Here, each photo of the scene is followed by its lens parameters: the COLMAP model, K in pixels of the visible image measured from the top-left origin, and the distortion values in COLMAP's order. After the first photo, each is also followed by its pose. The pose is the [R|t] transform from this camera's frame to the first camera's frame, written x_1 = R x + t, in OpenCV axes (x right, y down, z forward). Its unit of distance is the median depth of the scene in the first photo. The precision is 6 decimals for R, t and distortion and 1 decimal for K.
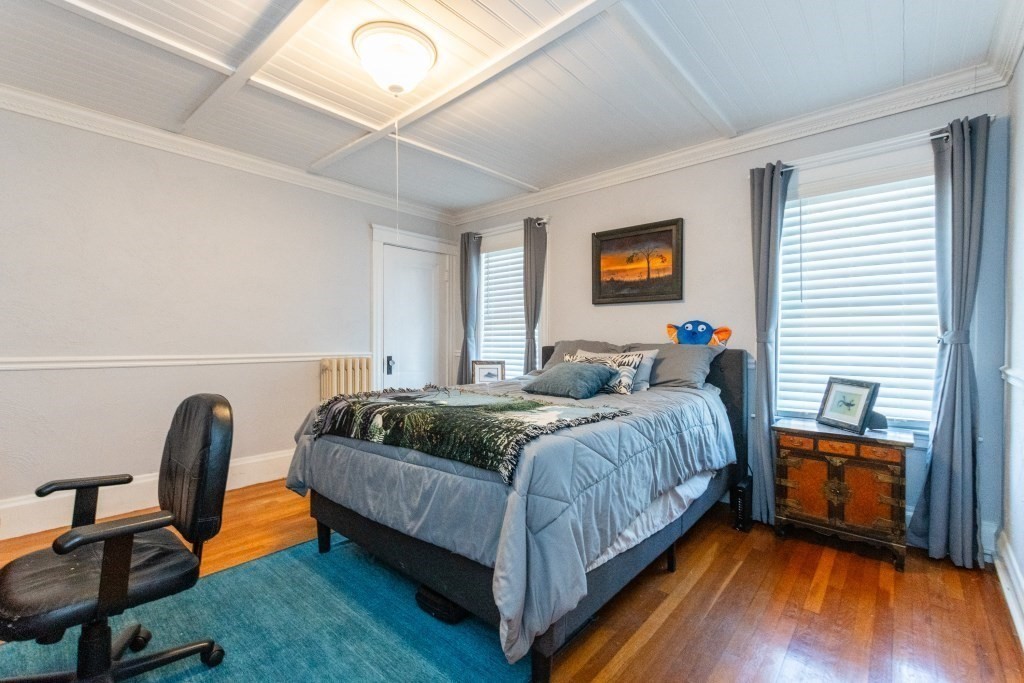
lens RADIAL K [[442.6, 0, 517.1], [0, 442.6, 344.2], [0, 0, 1]] dist [0.003609, 0.000115]
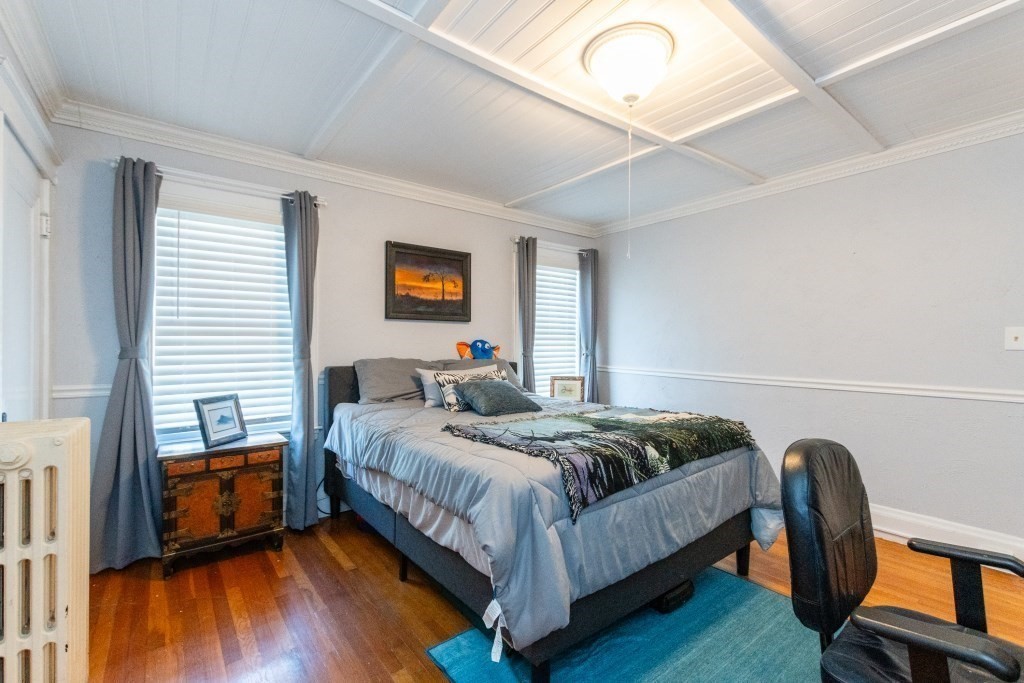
lens RADIAL K [[440.5, 0, 497.1], [0, 440.5, 340.7], [0, 0, 1]] dist [0.024506, -0.000107]
pose [[0.207413, 0.019886, 0.978051, -0.683182], [0.028155, 0.999258, -0.026288, -0.015382], [-0.977848, 0.032989, 0.206700, 0.616331]]
